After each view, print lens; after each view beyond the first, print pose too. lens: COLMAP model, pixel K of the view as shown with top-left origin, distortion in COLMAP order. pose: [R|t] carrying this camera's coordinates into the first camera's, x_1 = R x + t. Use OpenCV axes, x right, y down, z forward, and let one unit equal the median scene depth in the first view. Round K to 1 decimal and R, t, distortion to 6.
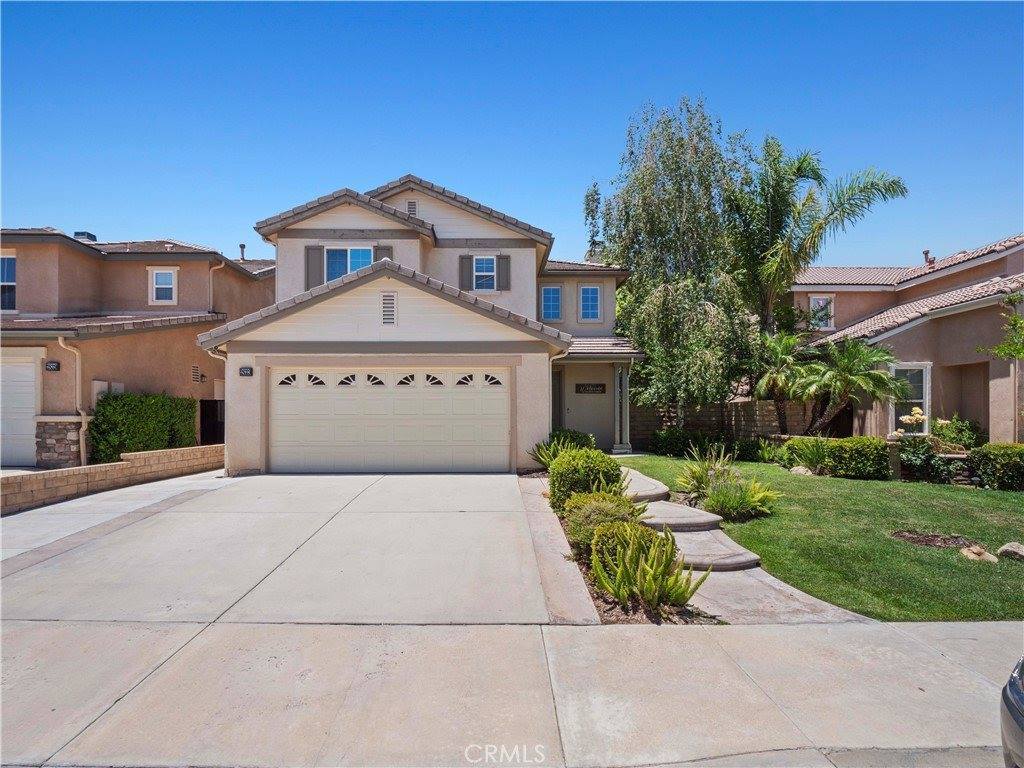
lens RADIAL K [[506.3, 0, 487.9], [0, 506.3, 389.1], [0, 0, 1]] dist [-0.014495, -0.002568]
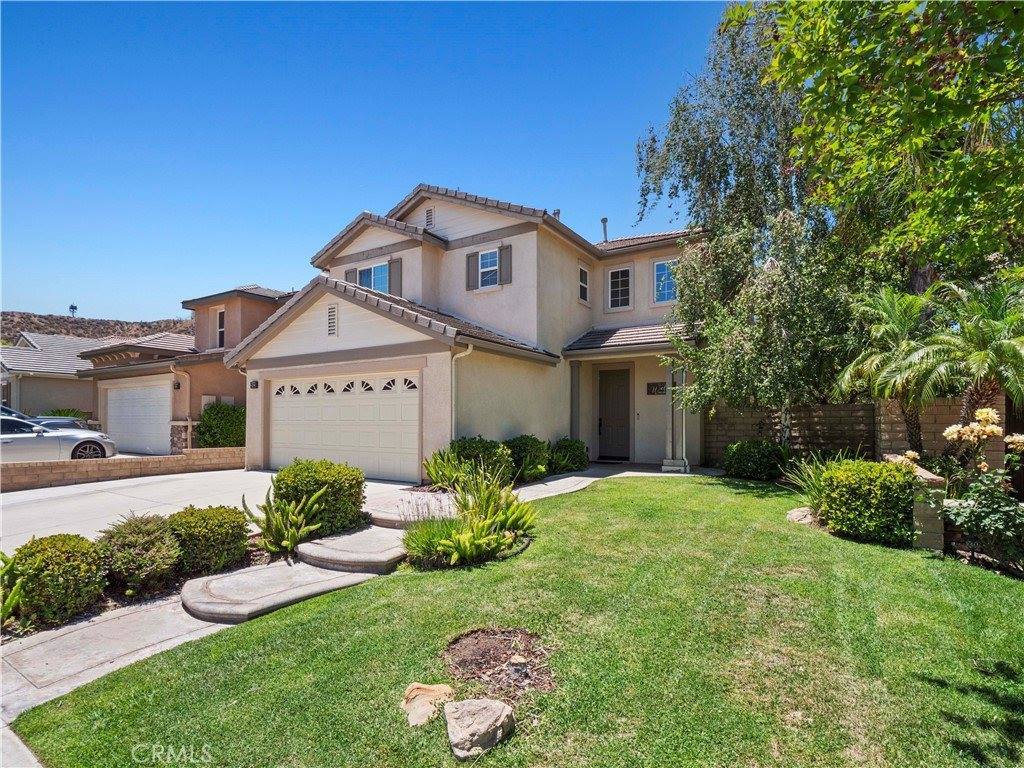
lens RADIAL K [[506.3, 0, 510.8], [0, 506.3, 391.8], [0, 0, 1]] dist [-0.014495, -0.002568]
pose [[0.837025, -0.029442, -0.546372, 0.661593], [0.025777, 0.999564, -0.014373, 0.014581], [0.546558, -0.002053, 0.837419, 0.304906]]
